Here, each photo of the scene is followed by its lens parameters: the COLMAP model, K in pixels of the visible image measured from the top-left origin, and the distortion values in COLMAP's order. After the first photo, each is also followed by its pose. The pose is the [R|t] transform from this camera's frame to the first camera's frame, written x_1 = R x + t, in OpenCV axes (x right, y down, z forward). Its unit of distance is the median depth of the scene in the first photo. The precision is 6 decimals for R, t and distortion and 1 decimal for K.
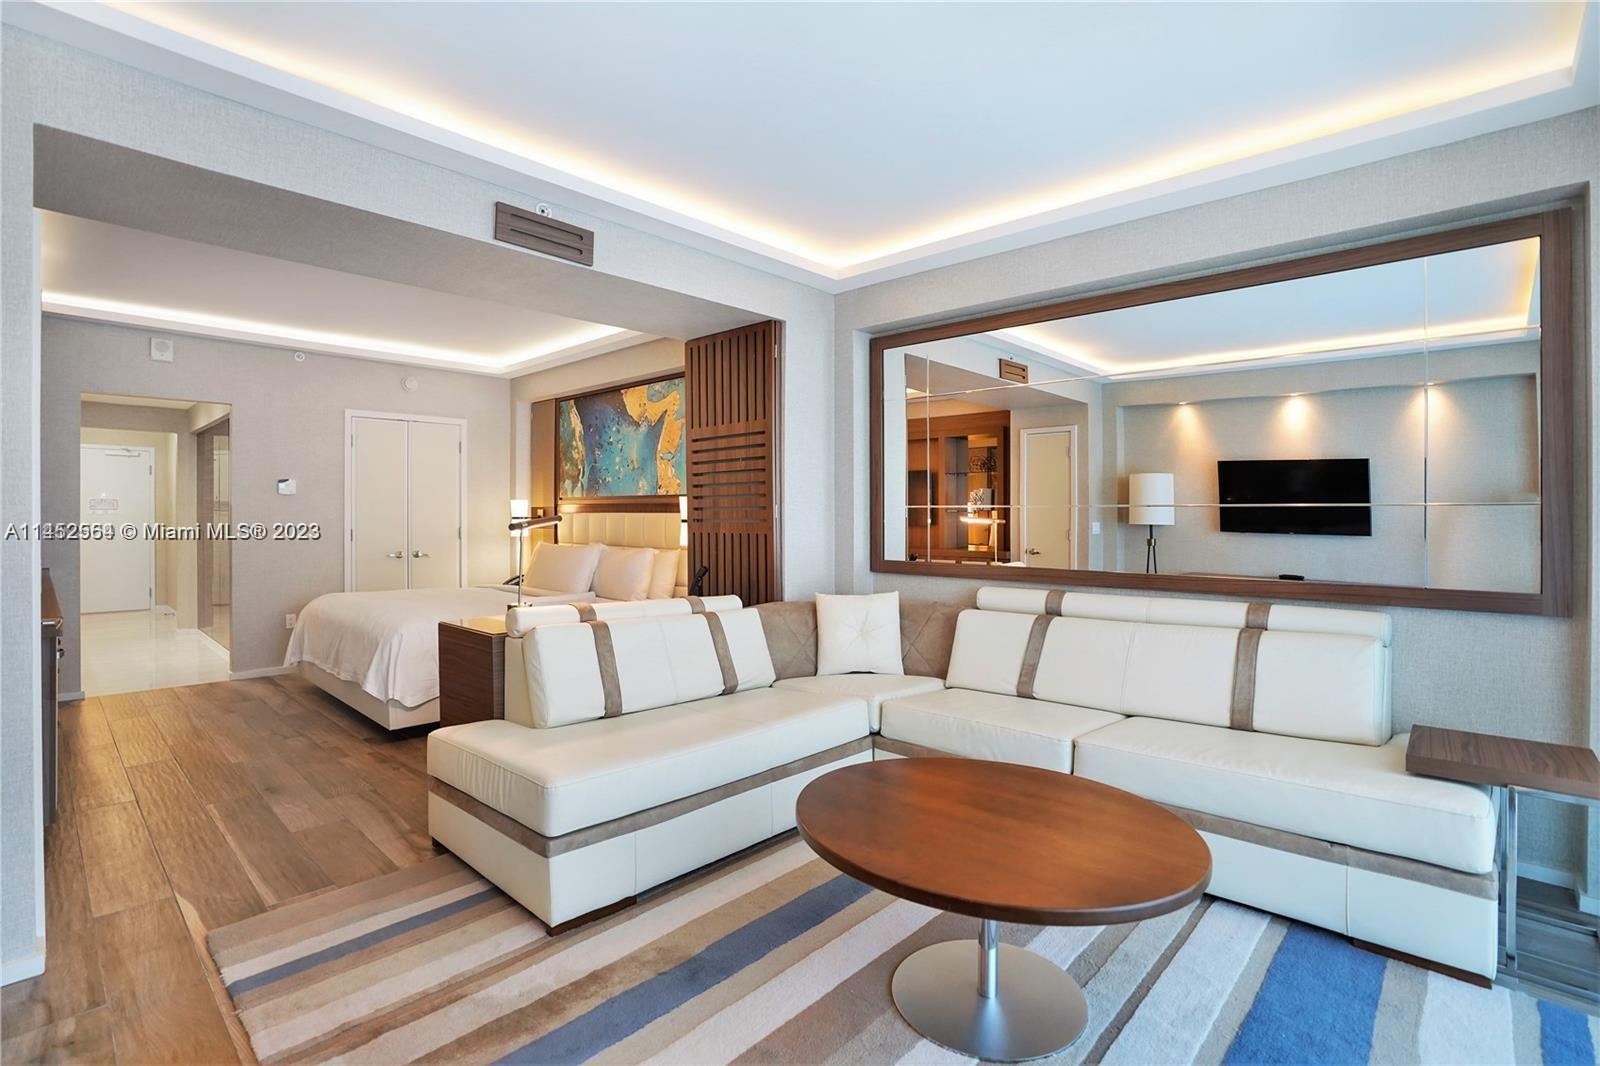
lens RADIAL K [[759.4, 0, 821.8], [0, 759.4, 527.0], [0, 0, 1]] dist [-0.060098, 0.018034]
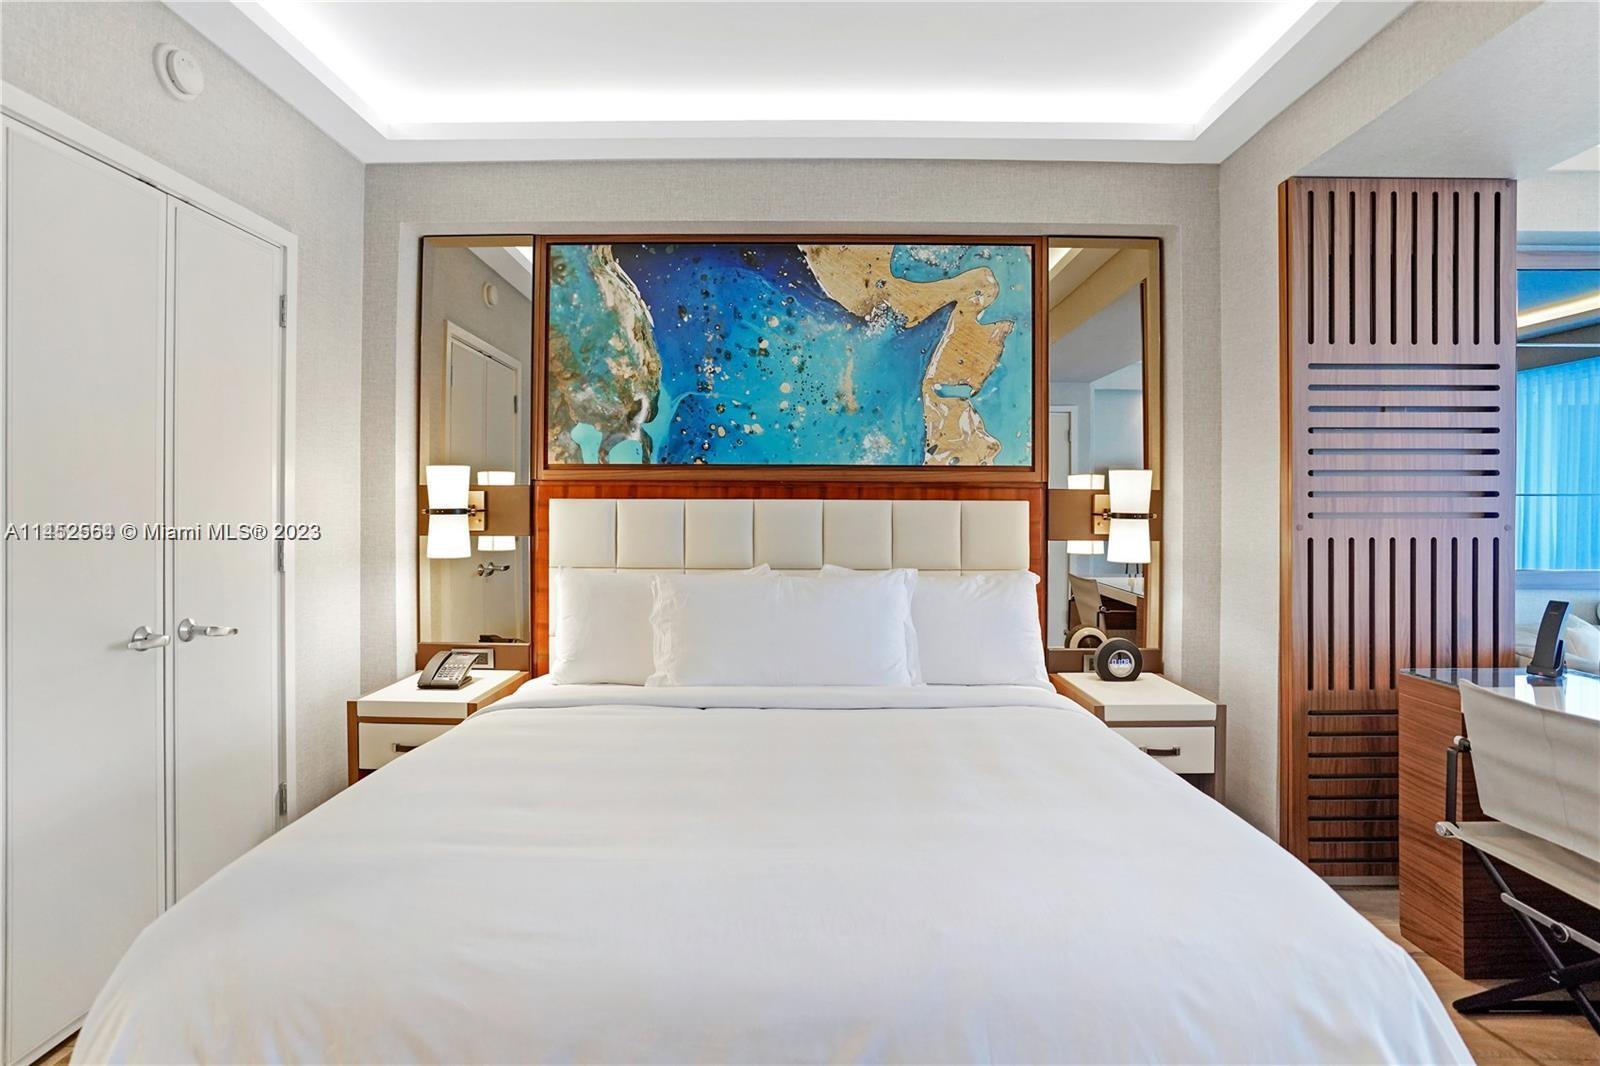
lens RADIAL K [[741.8, 0, 791.7], [0, 741.8, 490.3], [0, 0, 1]] dist [-0.046501, 0.000950]
pose [[0.743501, 0.005424, 0.668712, -0.611837], [0.009789, 0.999772, -0.018992, -0.016266], [-0.668663, 0.020666, 0.743279, 0.684668]]
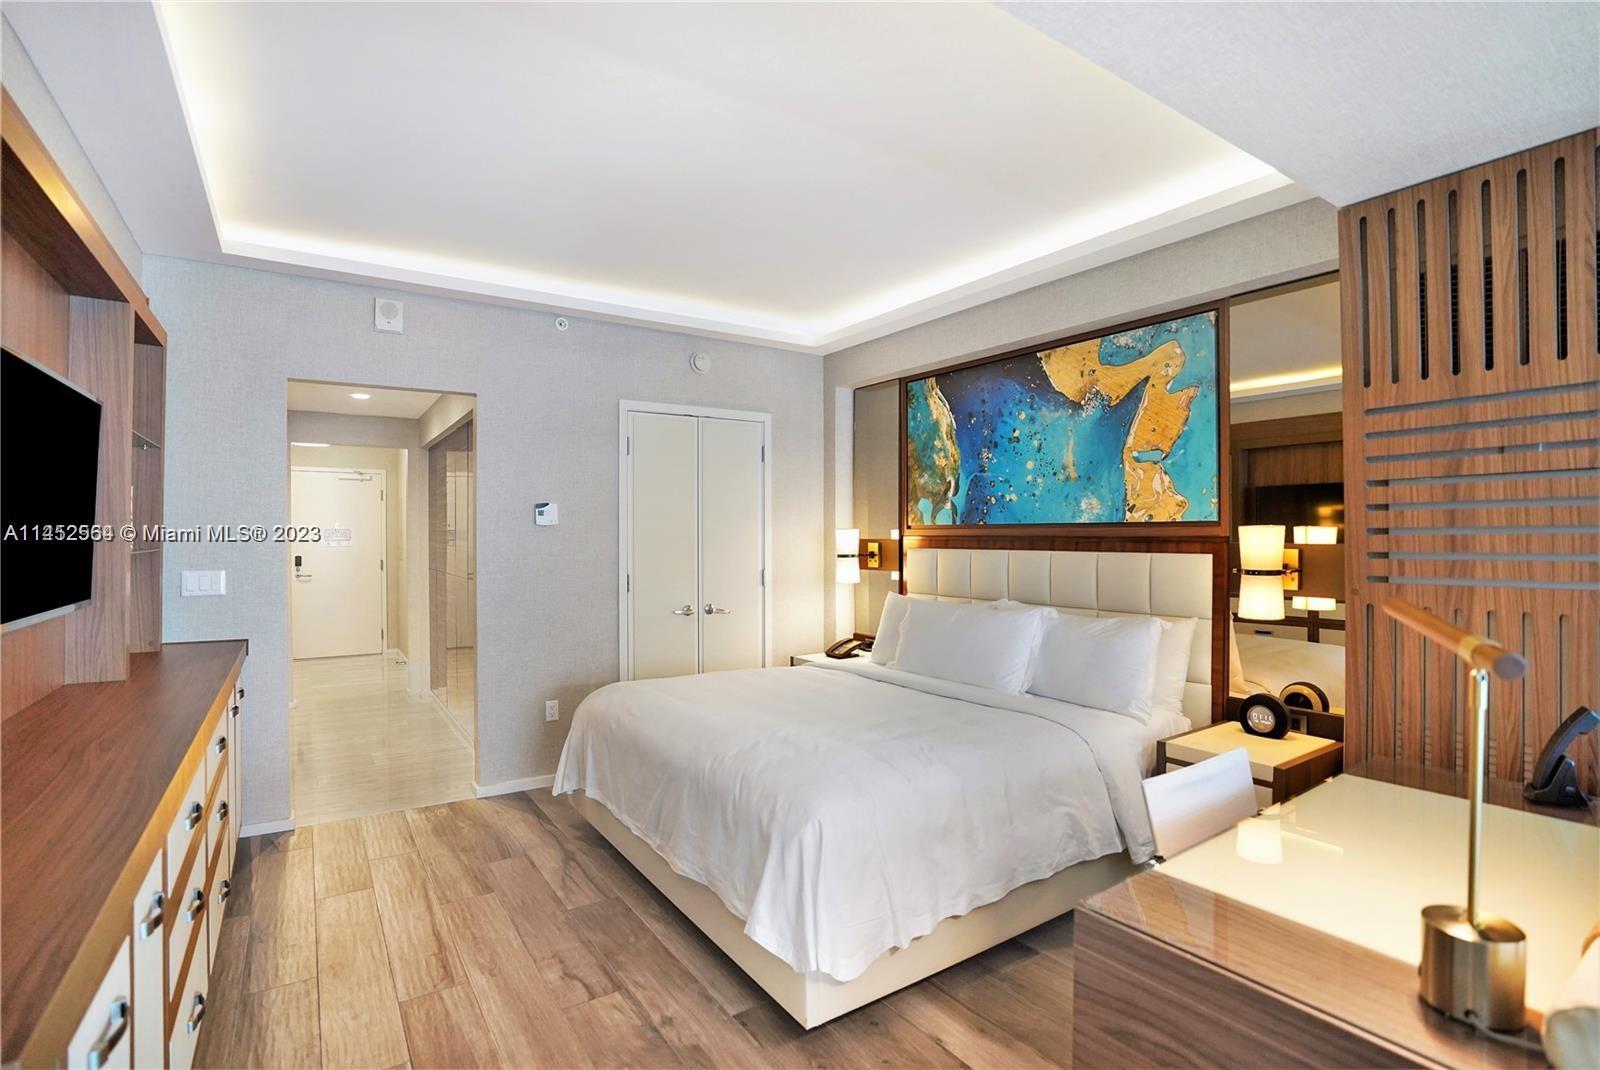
lens RADIAL K [[759.4, 0, 810.3], [0, 759.4, 542.3], [0, 0, 1]] dist [-0.060098, 0.018034]
pose [[0.973496, -0.001872, -0.228695, -0.320354], [0.000407, 0.999979, -0.006454, -0.022307], [0.228702, 0.006189, 0.973477, 0.367893]]
